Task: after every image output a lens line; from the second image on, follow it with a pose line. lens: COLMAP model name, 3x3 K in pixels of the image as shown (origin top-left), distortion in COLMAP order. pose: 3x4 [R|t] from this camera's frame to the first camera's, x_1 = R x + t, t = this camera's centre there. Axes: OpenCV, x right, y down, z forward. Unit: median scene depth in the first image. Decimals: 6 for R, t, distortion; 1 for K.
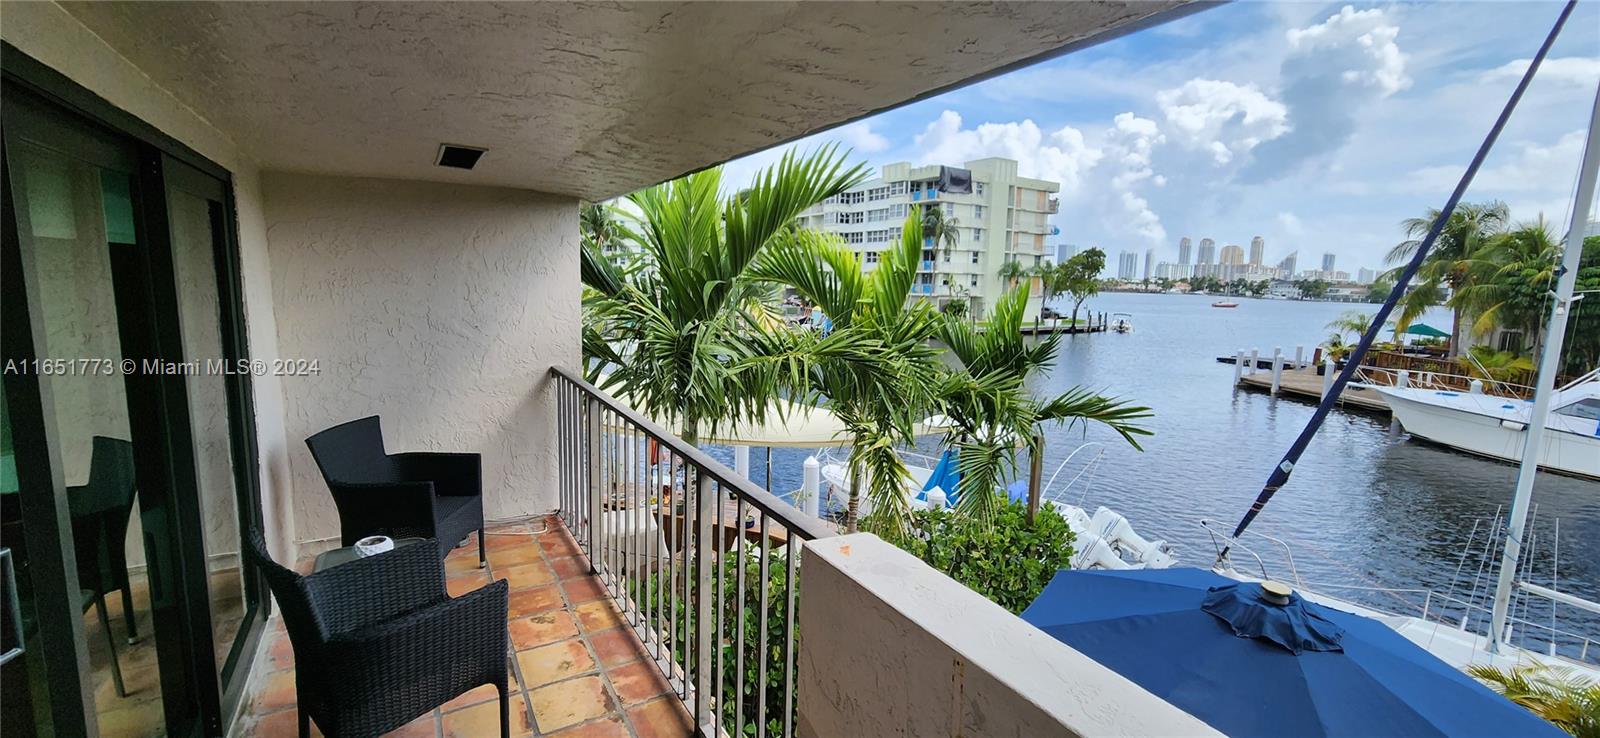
lens RADIAL K [[658.4, 0, 805.5], [0, 658.4, 368.9], [0, 0, 1]] dist [0.002336, -0.000975]
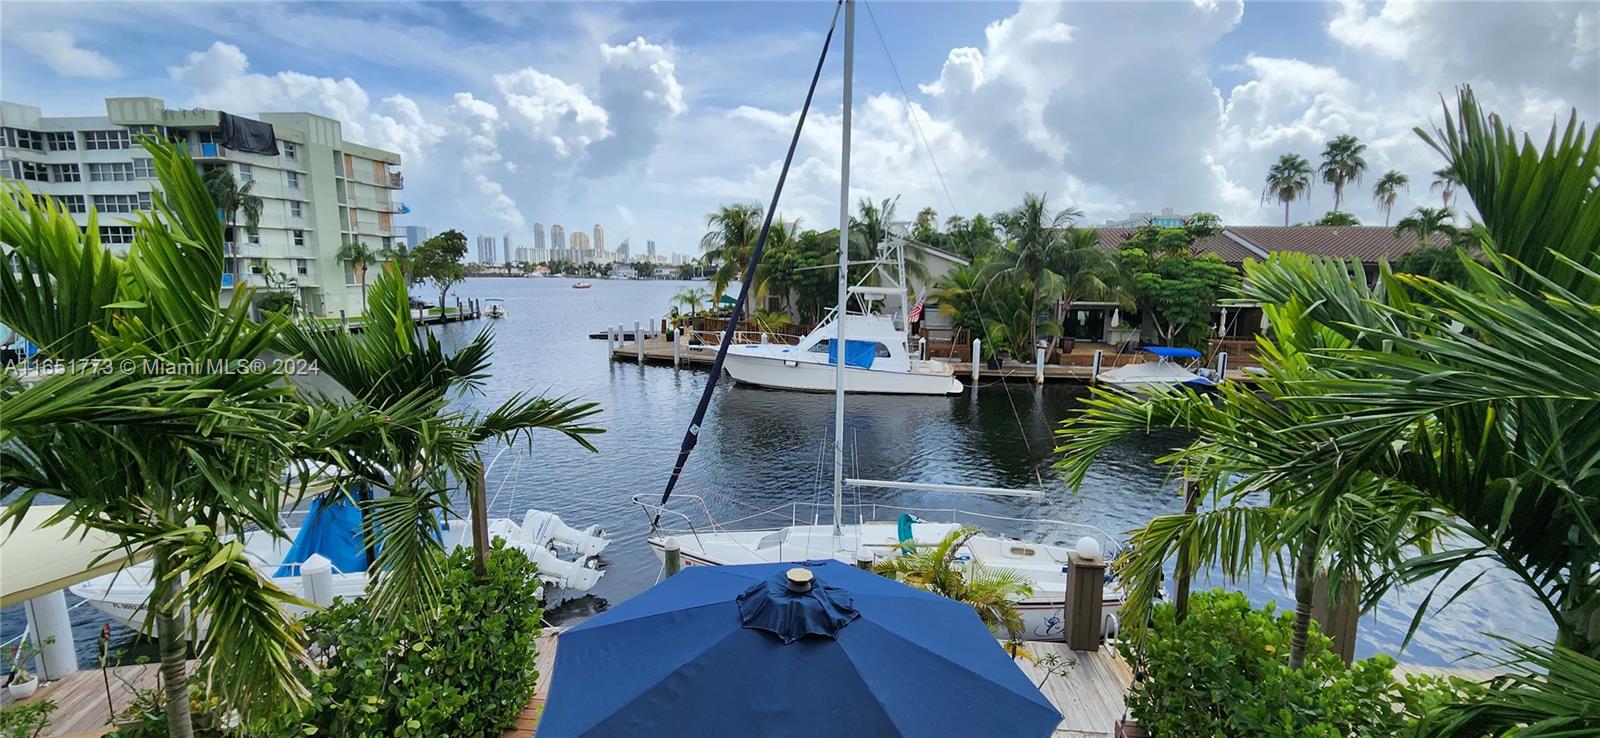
lens RADIAL K [[658.4, 0, 822.1], [0, 658.4, 366.6], [0, 0, 1]] dist [0.002336, -0.000975]
pose [[0.609805, -0.132257, 0.781438, 0.005995], [0.116616, 0.990220, 0.076589, -0.028593], [-0.783925, 0.044424, 0.619264, 0.214343]]
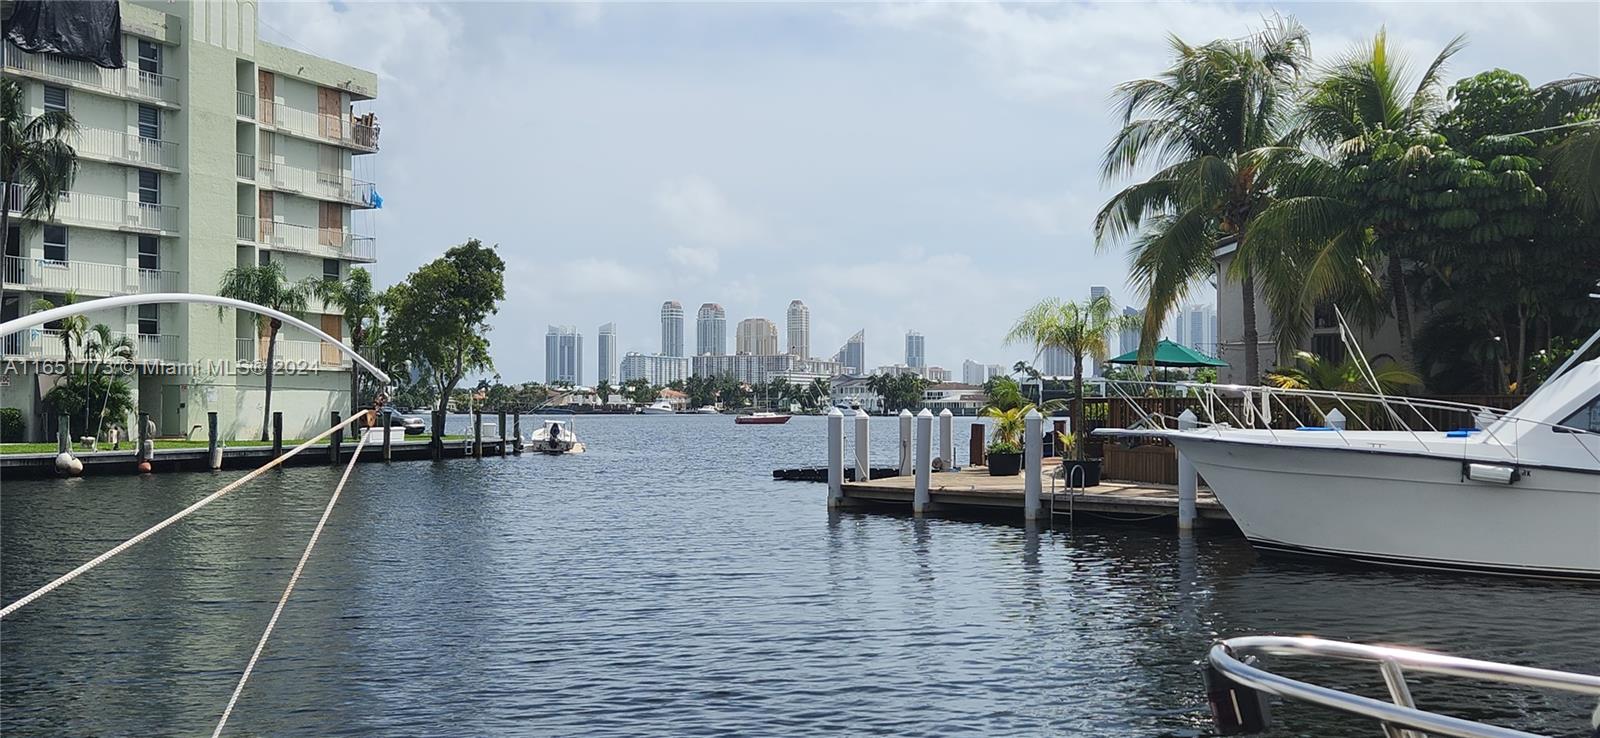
lens RADIAL K [[1622.9, 0, 776.4], [0, 1622.9, 356.1], [0, 0, 1]] dist [0.121907, 0.000000]
pose [[0.836396, -0.008636, 0.548057, 0.725334], [0.097231, 0.986356, -0.132843, 0.372699], [-0.539433, 0.164397, 0.825824, 1.456447]]
